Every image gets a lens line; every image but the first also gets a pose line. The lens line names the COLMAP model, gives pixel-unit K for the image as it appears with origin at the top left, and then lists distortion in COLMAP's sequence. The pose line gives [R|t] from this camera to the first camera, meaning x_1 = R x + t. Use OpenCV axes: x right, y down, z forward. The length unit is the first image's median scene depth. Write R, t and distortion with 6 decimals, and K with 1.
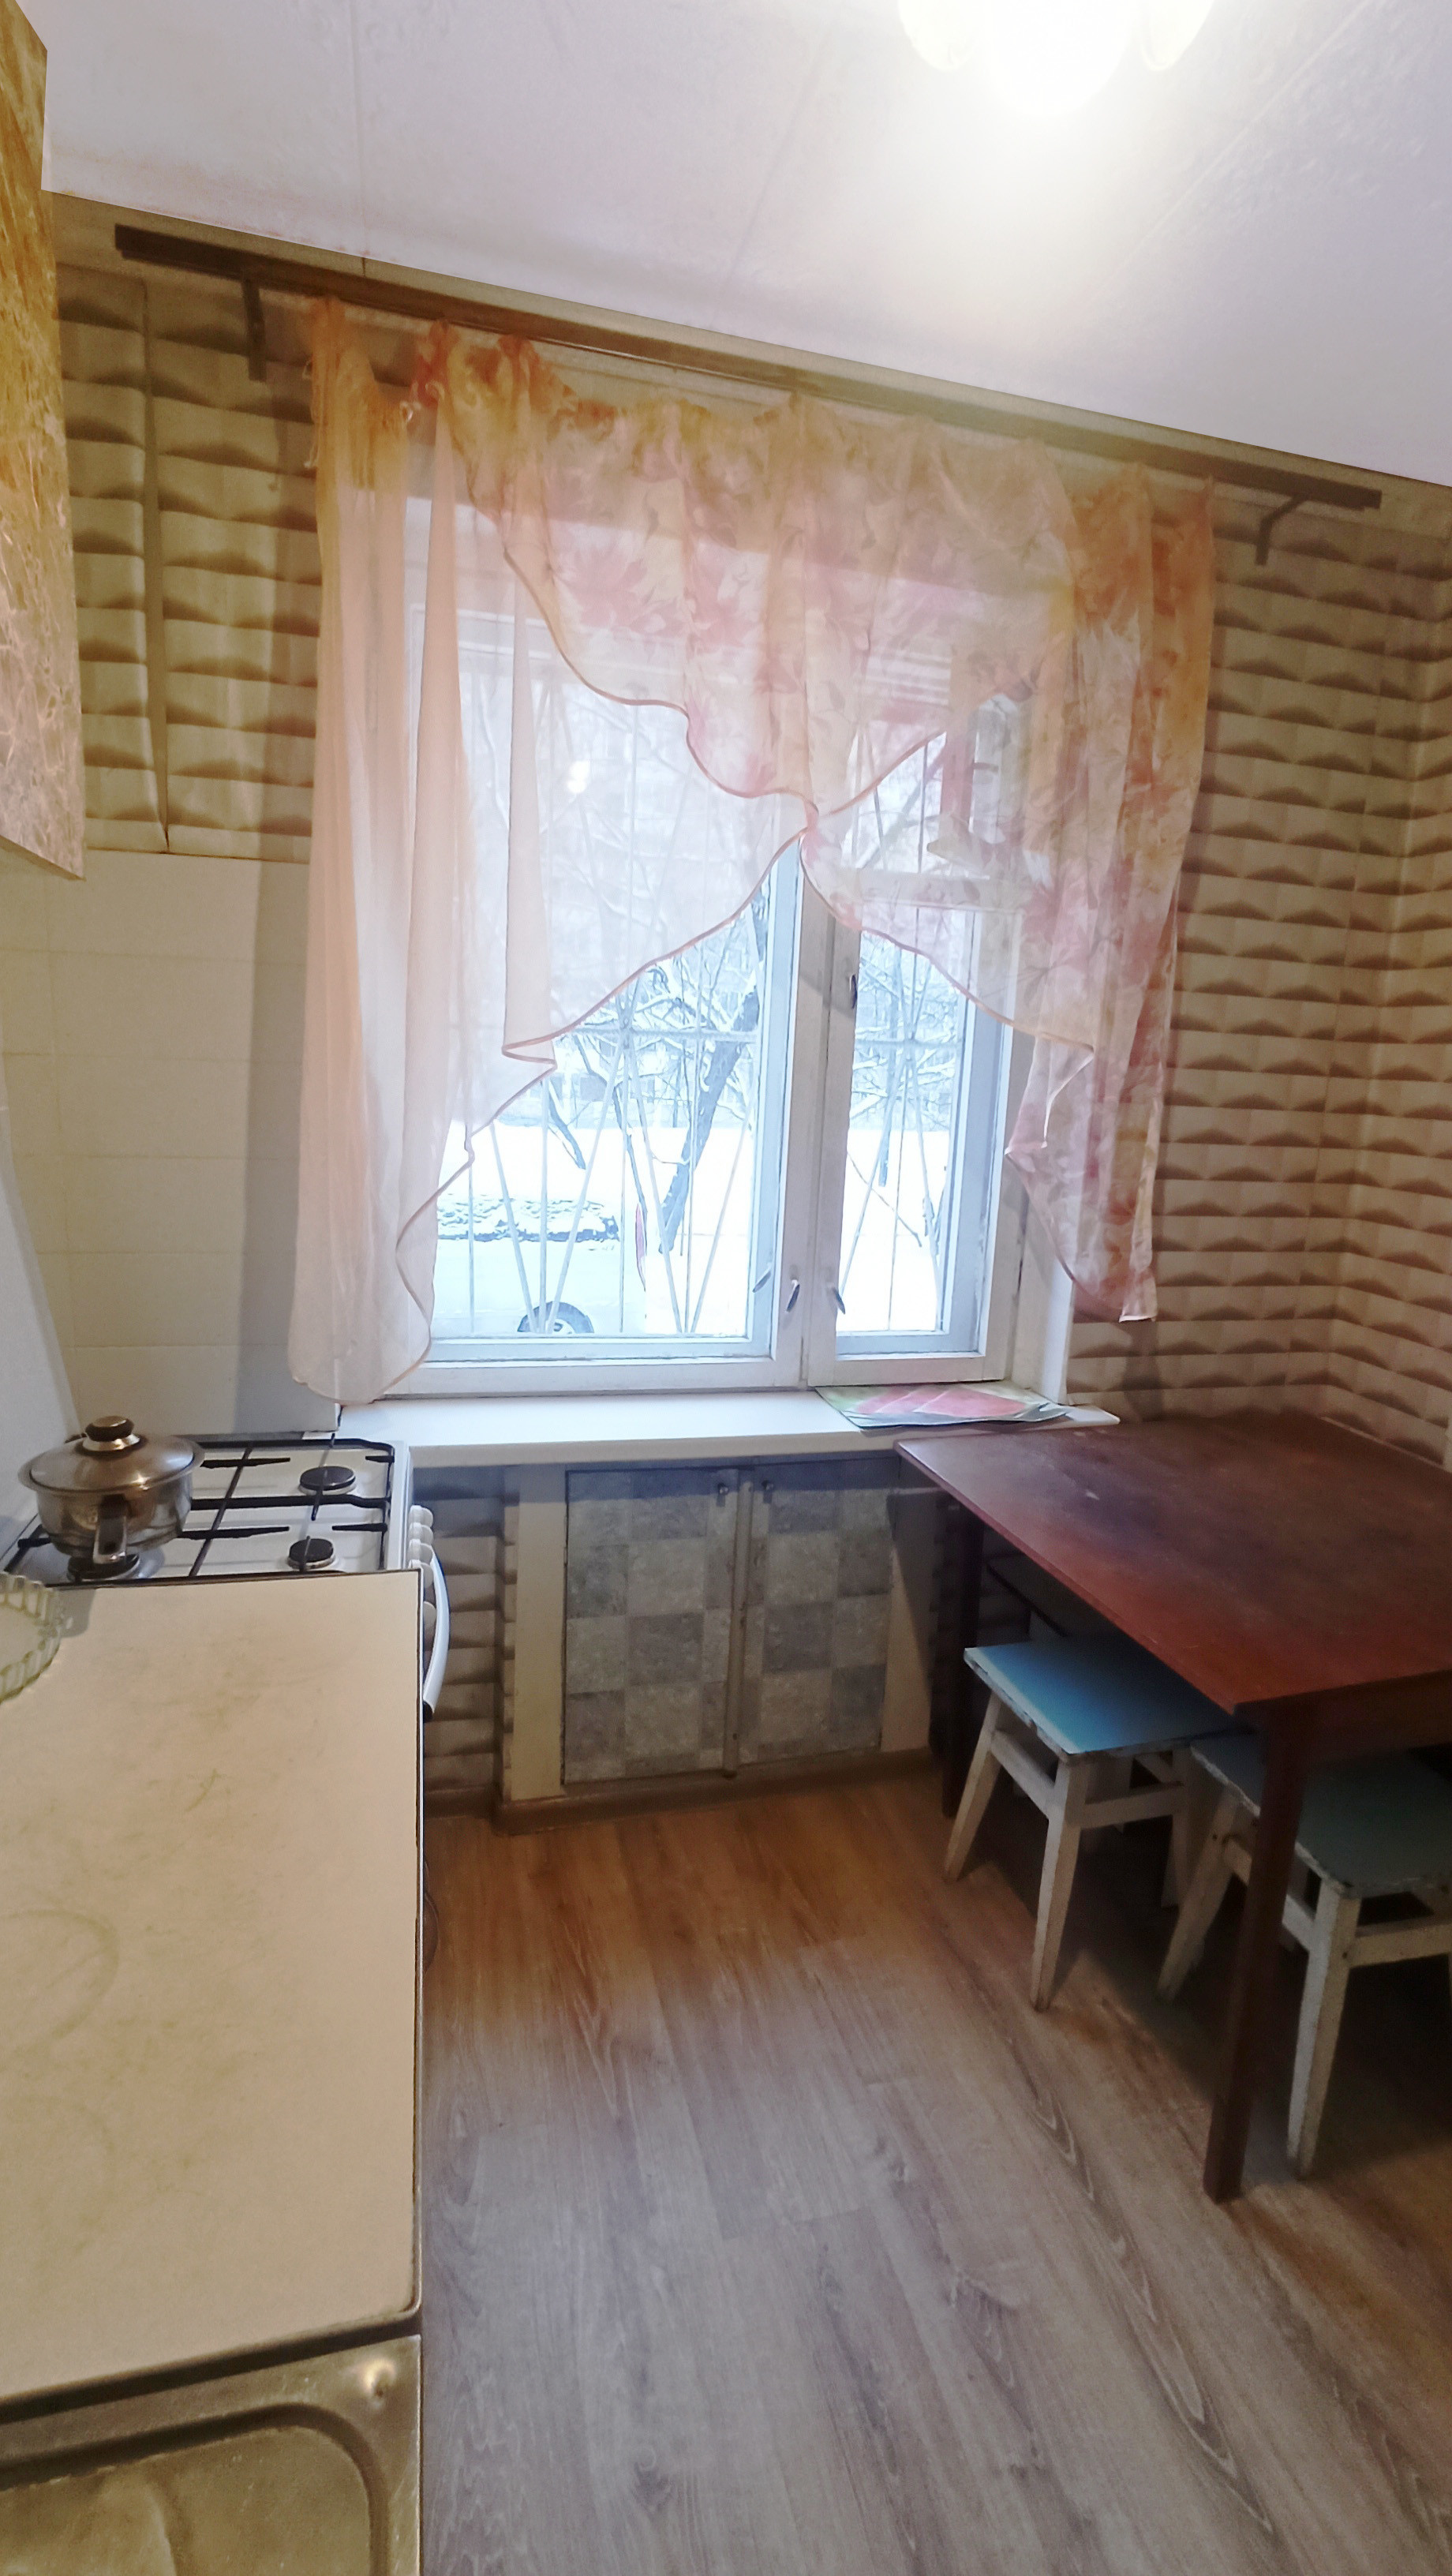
lens RADIAL K [[1179.1, 0, 726.3], [0, 1179.1, 1294.7], [0, 0, 1]] dist [-0.007218, -0.000788]
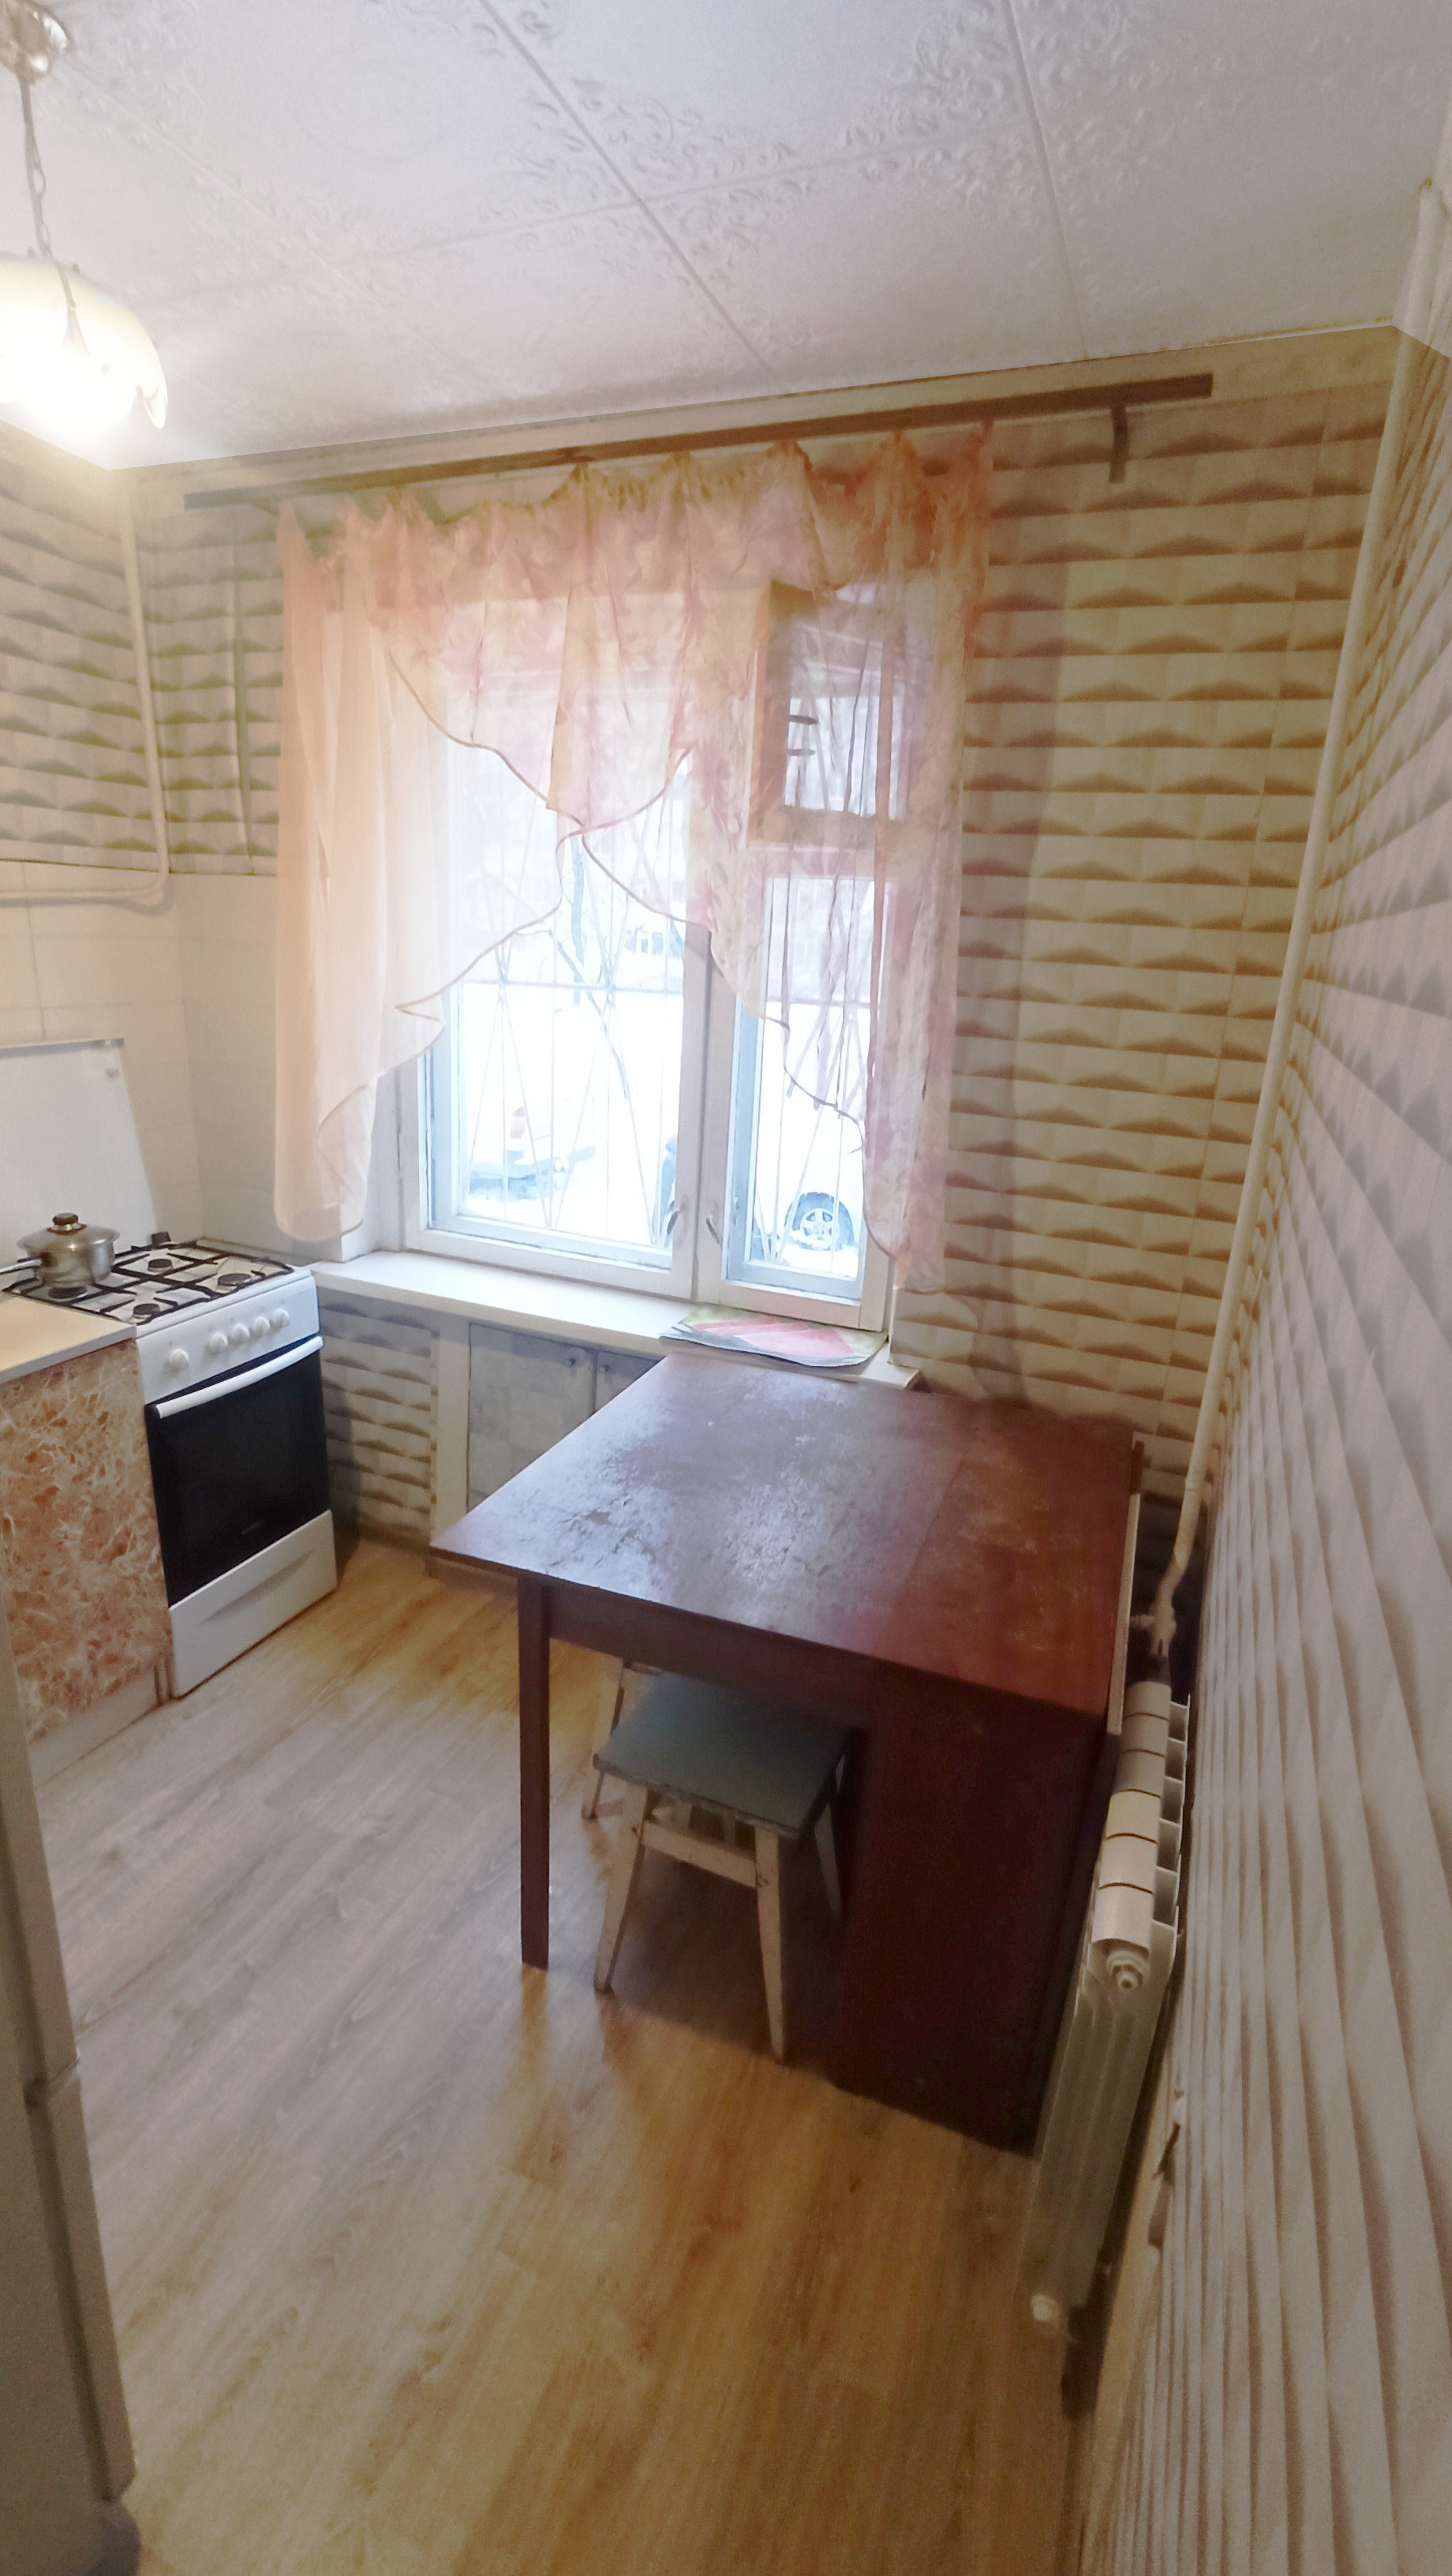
lens RADIAL K [[1179.1, 0, 724.0], [0, 1179.1, 1282.1], [0, 0, 1]] dist [-0.007218, -0.000788]
pose [[0.791490, 0.170331, -0.586968, 0.855411], [-0.132458, 0.985361, 0.107329, -0.076332], [0.596656, -0.007201, 0.802465, 0.096154]]
